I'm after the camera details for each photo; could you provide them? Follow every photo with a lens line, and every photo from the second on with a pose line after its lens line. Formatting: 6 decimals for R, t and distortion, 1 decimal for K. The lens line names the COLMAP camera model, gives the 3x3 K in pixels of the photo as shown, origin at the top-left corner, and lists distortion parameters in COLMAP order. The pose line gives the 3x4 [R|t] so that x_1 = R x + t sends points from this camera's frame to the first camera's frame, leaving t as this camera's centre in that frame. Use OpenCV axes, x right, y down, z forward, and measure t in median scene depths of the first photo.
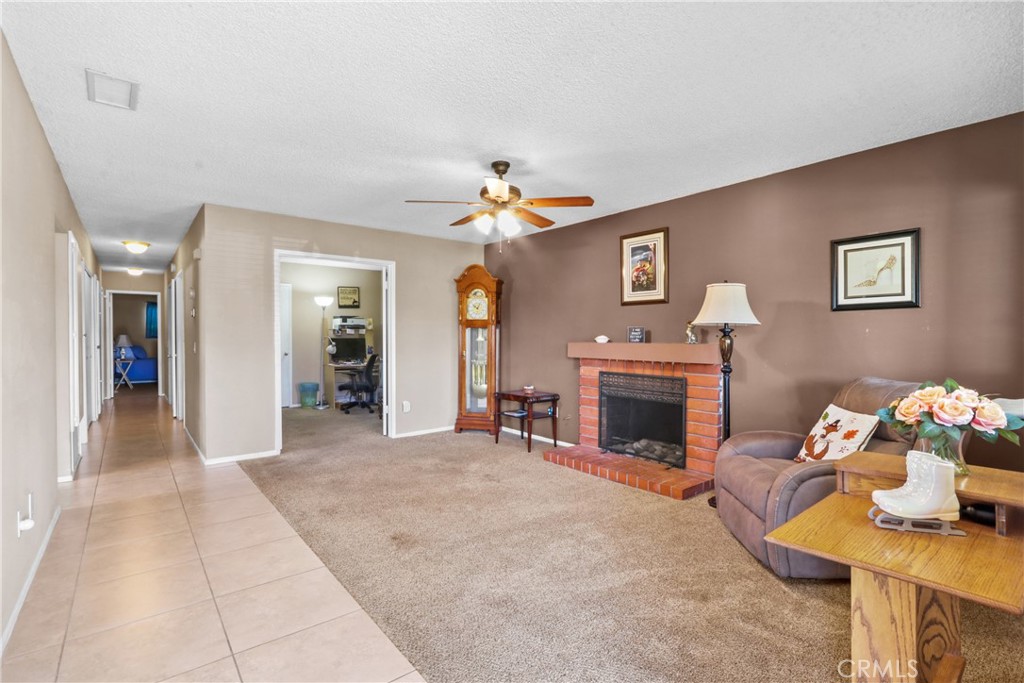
lens RADIAL K [[479.3, 0, 518.9], [0, 479.3, 339.4], [0, 0, 1]] dist [-0.012217, 0.002651]
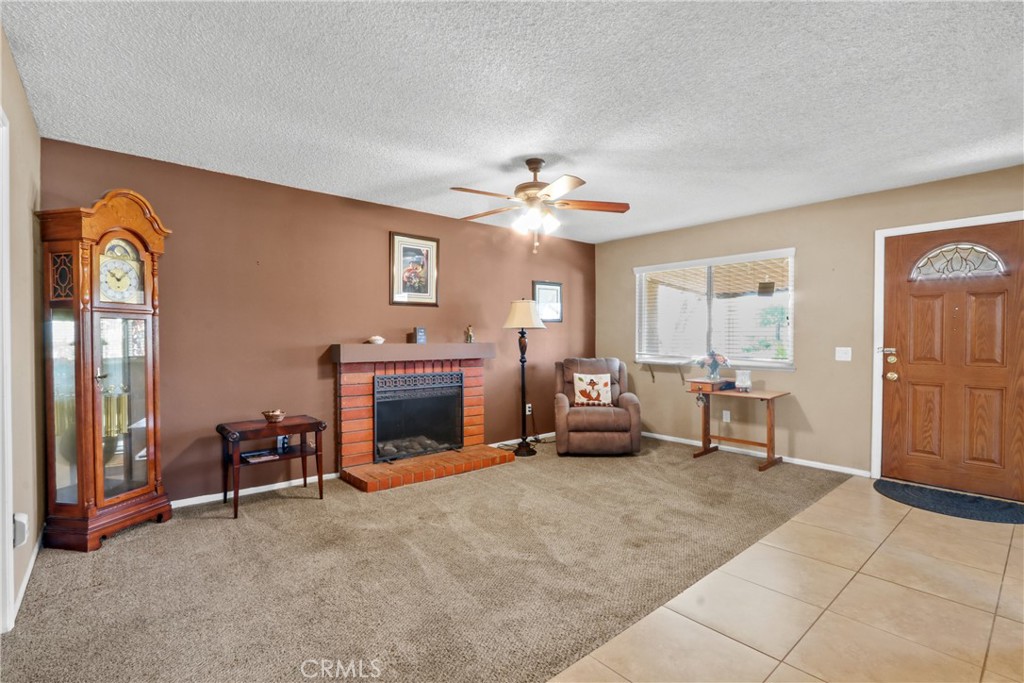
lens RADIAL K [[479.3, 0, 519.0], [0, 479.3, 343.4], [0, 0, 1]] dist [-0.012217, 0.002651]
pose [[-0.027886, -0.014474, 0.999506, -0.775990], [0.004701, 0.999882, 0.014611, -0.006613], [-0.999600, 0.005106, -0.027815, 0.809178]]
